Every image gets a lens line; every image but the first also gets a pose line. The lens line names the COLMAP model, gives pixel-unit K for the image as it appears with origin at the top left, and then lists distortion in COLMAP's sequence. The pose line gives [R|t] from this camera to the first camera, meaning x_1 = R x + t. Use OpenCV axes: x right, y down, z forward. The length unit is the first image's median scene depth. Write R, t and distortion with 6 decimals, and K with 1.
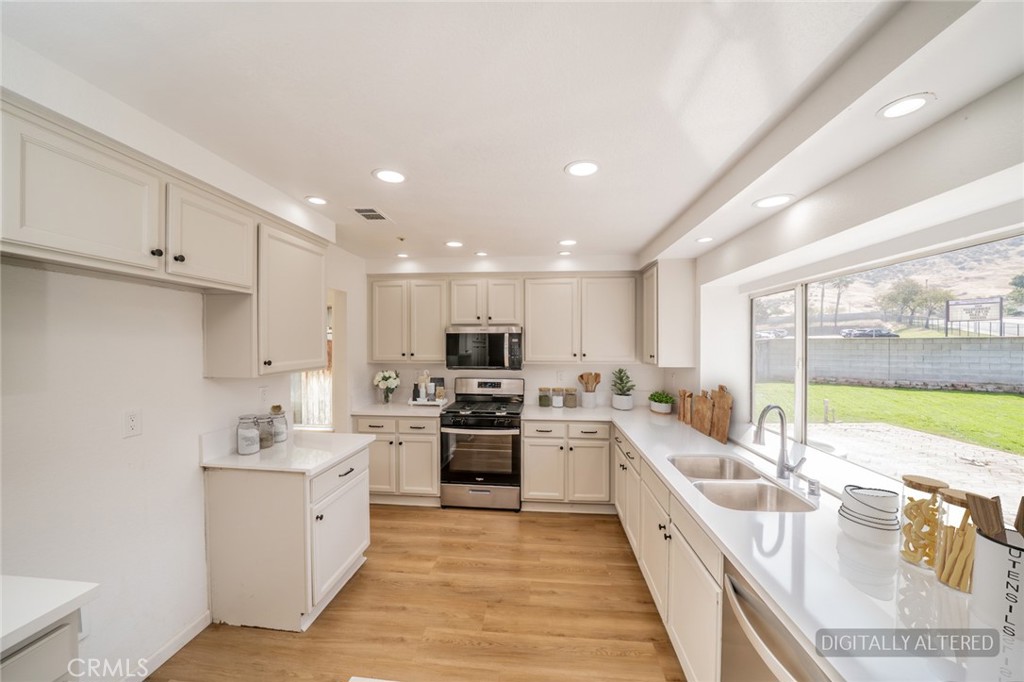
lens RADIAL K [[358.0, 0, 512.3], [0, 358.0, 346.0], [0, 0, 1]] dist [-0.000797, -0.000075]
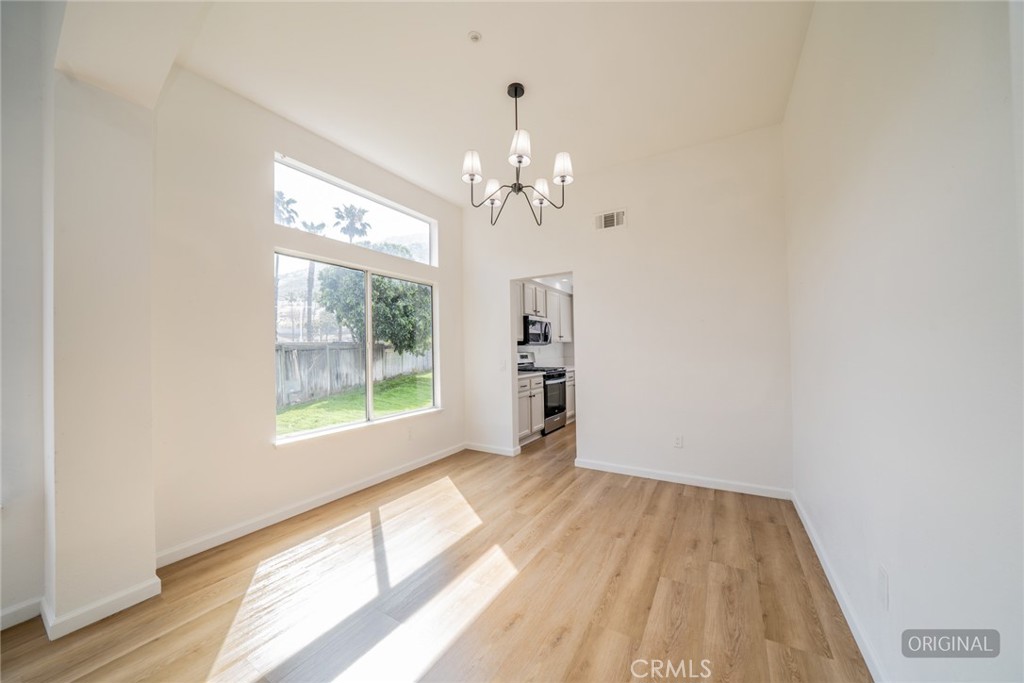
lens RADIAL K [[358.0, 0, 512.3], [0, 358.0, 346.5], [0, 0, 1]] dist [-0.000797, -0.000075]
pose [[0.442344, 0.001868, 0.896844, -1.595000], [0.020817, 0.999707, -0.012350, 0.096365], [-0.896604, 0.024133, 0.442175, 0.449630]]
